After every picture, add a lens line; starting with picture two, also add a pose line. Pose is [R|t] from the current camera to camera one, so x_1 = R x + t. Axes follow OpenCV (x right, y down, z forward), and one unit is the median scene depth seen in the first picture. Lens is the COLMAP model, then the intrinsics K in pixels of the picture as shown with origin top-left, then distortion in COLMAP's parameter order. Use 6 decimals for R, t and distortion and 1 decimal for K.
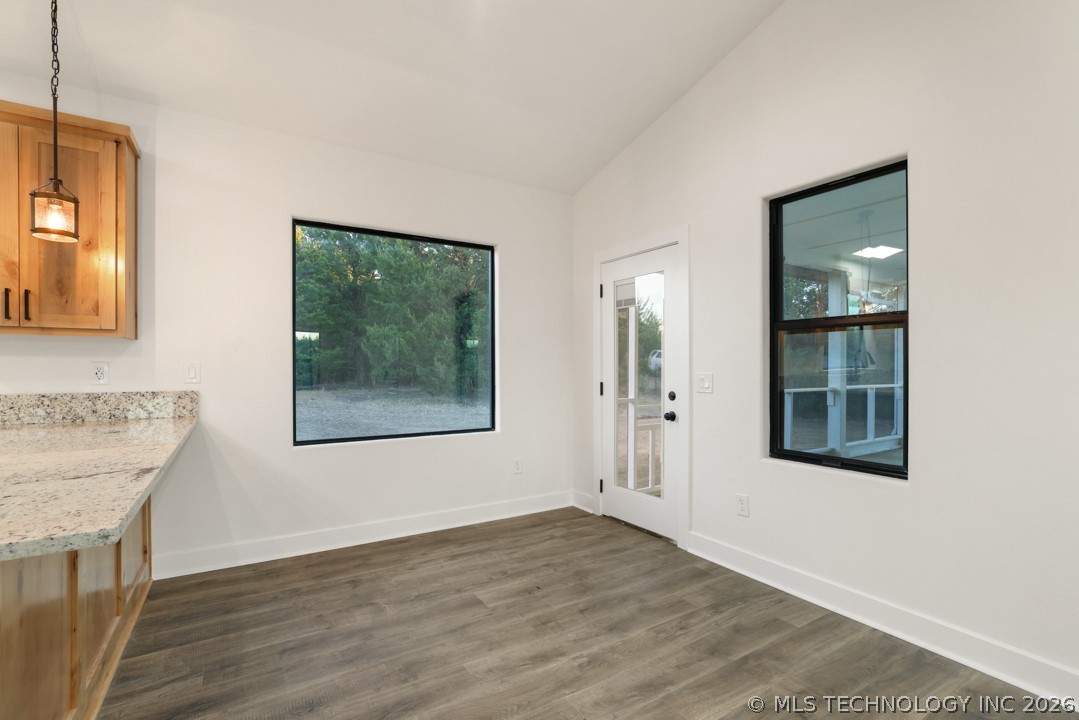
lens RADIAL K [[495.6, 0, 536.8], [0, 495.6, 374.5], [0, 0, 1]] dist [-0.013867, 0.004196]
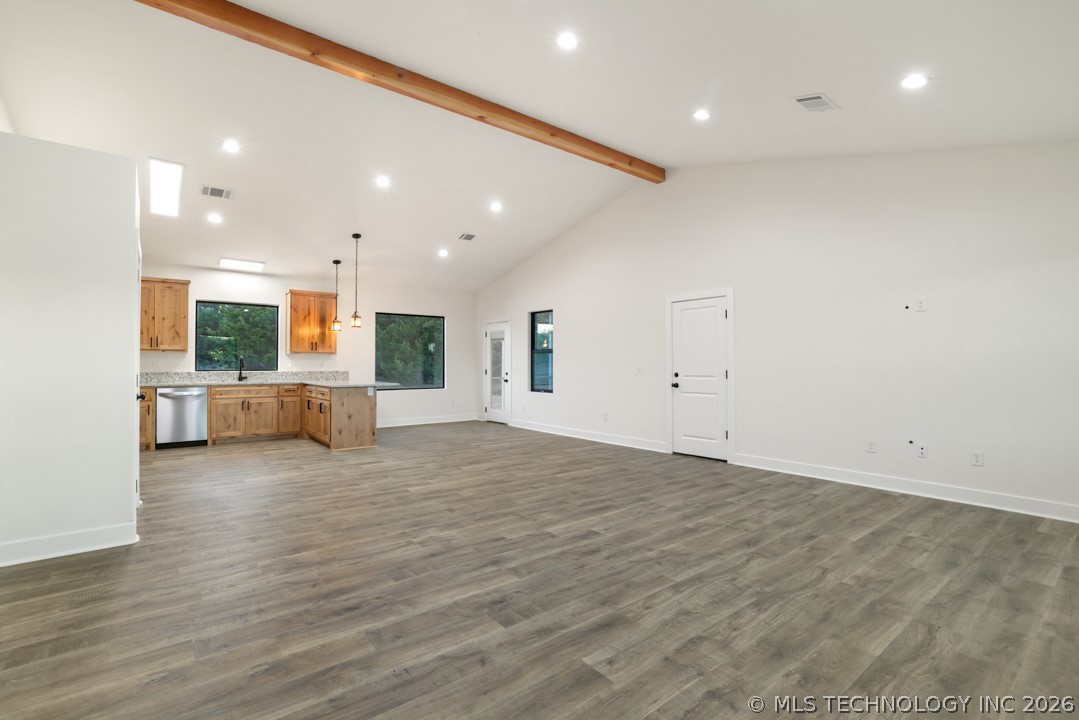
lens RADIAL K [[495.6, 0, 541.7], [0, 495.6, 360.9], [0, 0, 1]] dist [-0.013867, 0.004196]
pose [[0.992633, 0.003433, 0.121115, 0.148360], [-0.000830, 0.999768, -0.021535, 0.036469], [-0.121160, 0.021276, 0.992405, -2.296956]]
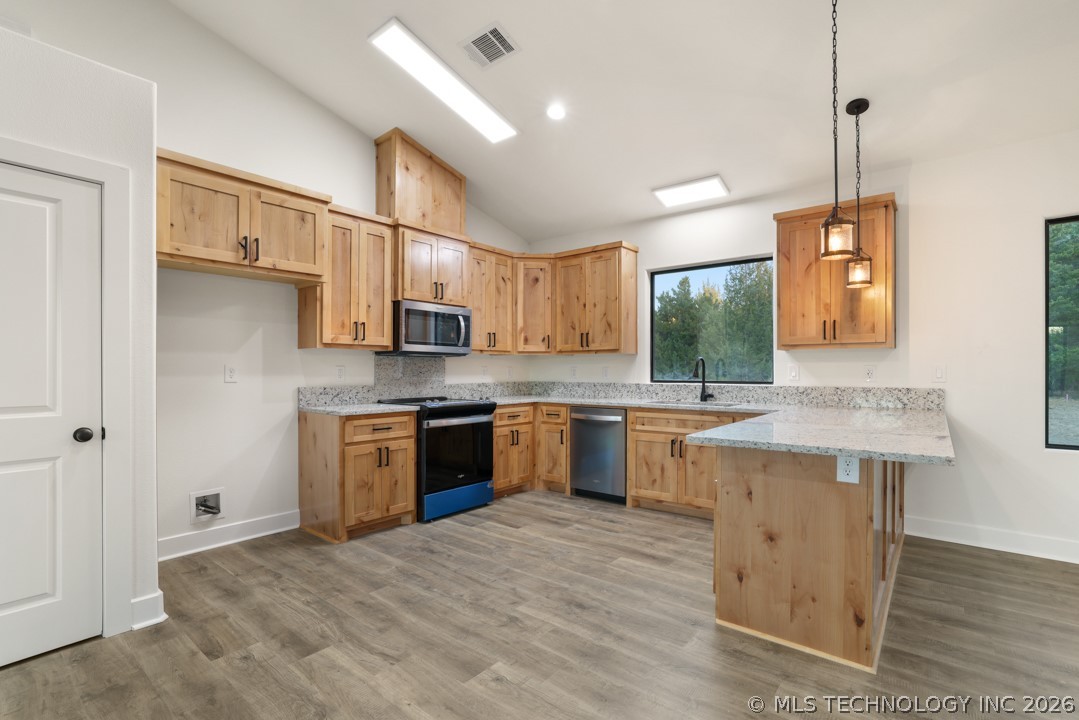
lens RADIAL K [[495.6, 0, 540.7], [0, 495.6, 370.1], [0, 0, 1]] dist [-0.013867, 0.004196]
pose [[0.339597, 0.000066, -0.940571, 0.106516], [-0.013083, 0.999904, -0.004654, 0.006309], [0.940480, 0.013886, 0.339565, -0.339753]]
